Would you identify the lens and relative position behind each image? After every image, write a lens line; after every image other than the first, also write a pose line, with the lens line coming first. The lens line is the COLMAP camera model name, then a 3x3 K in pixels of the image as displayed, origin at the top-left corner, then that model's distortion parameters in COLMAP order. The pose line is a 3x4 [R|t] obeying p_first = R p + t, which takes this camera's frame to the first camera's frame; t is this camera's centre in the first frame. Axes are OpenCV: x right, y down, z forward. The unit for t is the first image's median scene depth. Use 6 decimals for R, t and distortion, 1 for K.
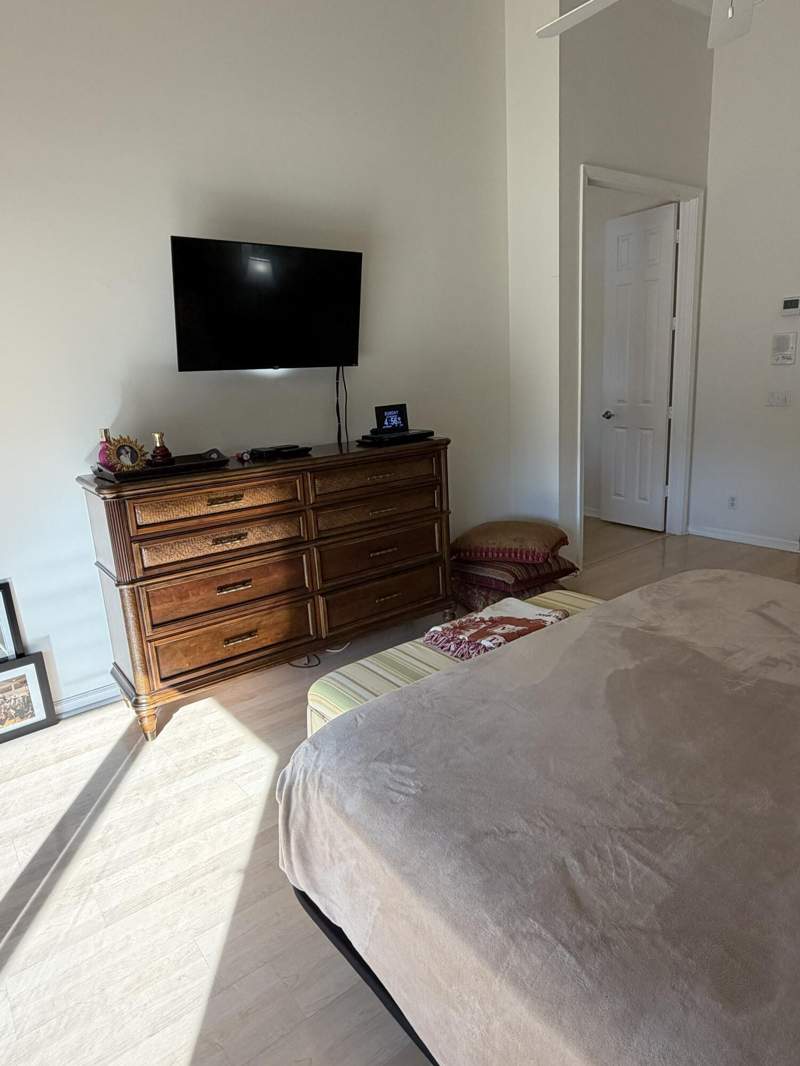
lens RADIAL K [[651.0, 0, 400.0], [0, 651.0, 533.0], [0, 0, 1]] dist [-0.004318, -0.003281]
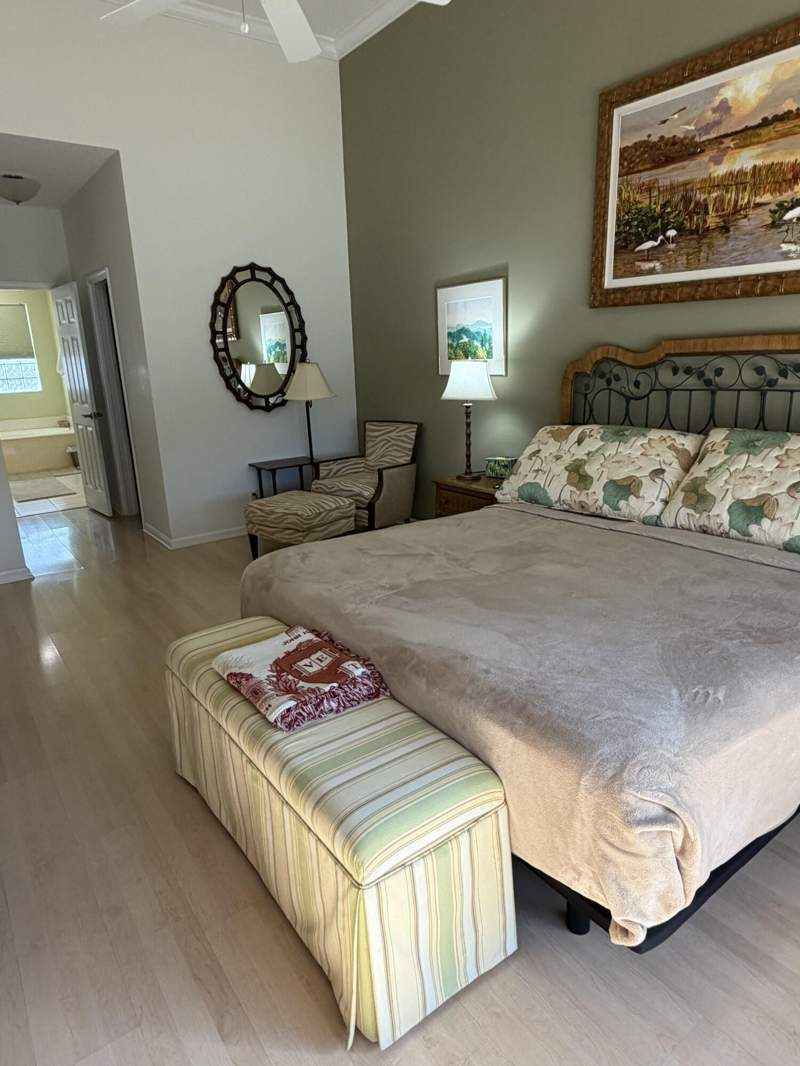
lens RADIAL K [[651.0, 0, 400.0], [0, 651.0, 533.0], [0, 0, 1]] dist [-0.004318, -0.003281]
pose [[0.028555, -0.218068, 0.975516, -0.645288], [0.283739, 0.937540, 0.201273, -0.154653], [-0.958476, 0.271045, 0.088645, 0.805382]]
